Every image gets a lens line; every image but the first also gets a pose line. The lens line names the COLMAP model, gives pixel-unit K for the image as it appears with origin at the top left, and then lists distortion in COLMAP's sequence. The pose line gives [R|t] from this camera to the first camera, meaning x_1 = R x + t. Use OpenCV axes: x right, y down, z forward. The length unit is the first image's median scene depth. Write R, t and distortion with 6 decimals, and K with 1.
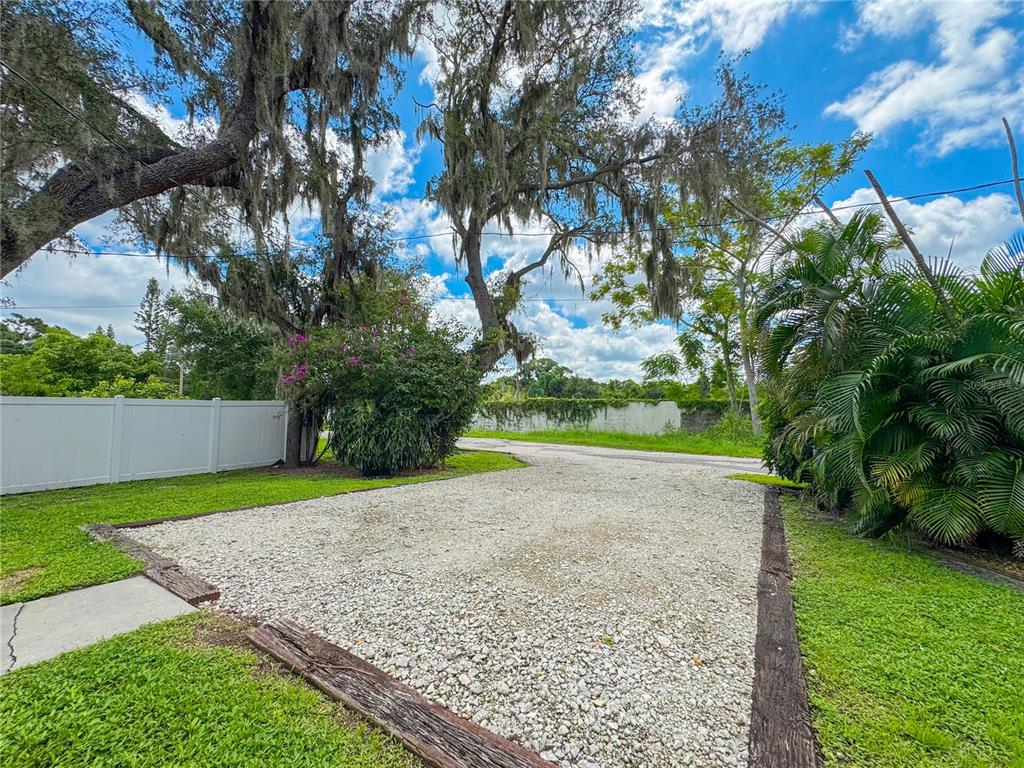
lens RADIAL K [[408.7, 0, 512.0], [0, 408.7, 384.0], [0, 0, 1]] dist [-0.007800, -0.000144]
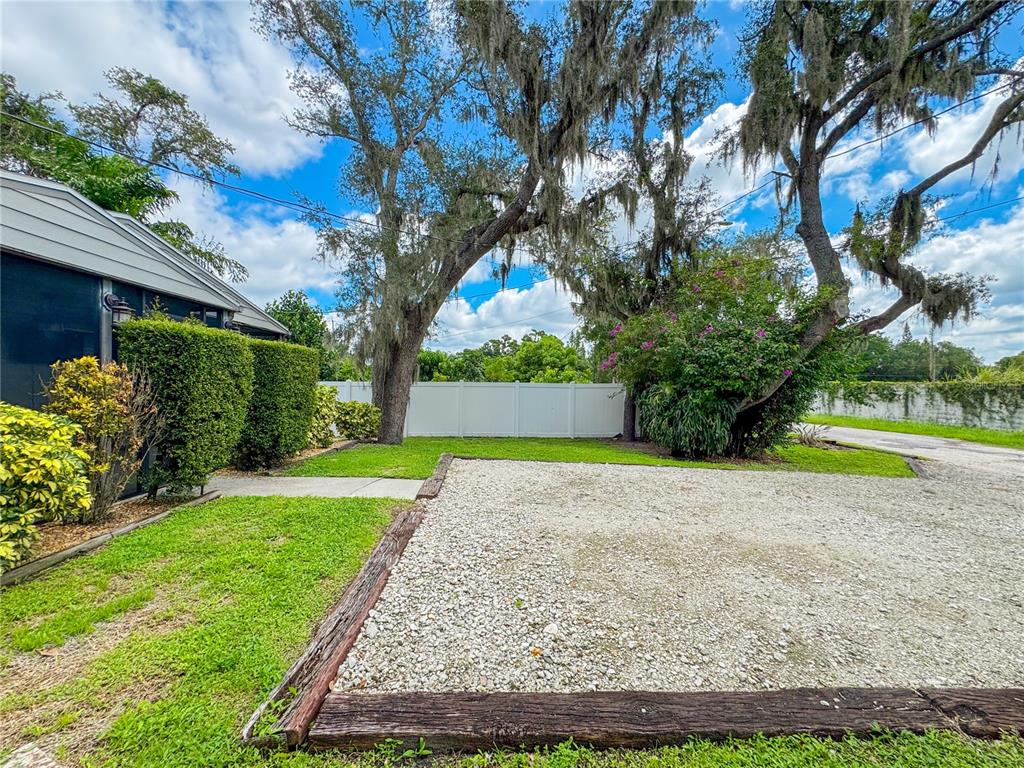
lens RADIAL K [[408.7, 0, 512.0], [0, 408.7, 384.0], [0, 0, 1]] dist [-0.007800, -0.000144]
pose [[0.575383, -0.005210, -0.817868, 0.214326], [0.040101, 0.998957, 0.021849, 0.004638], [0.816901, -0.045369, 0.574991, 0.075143]]
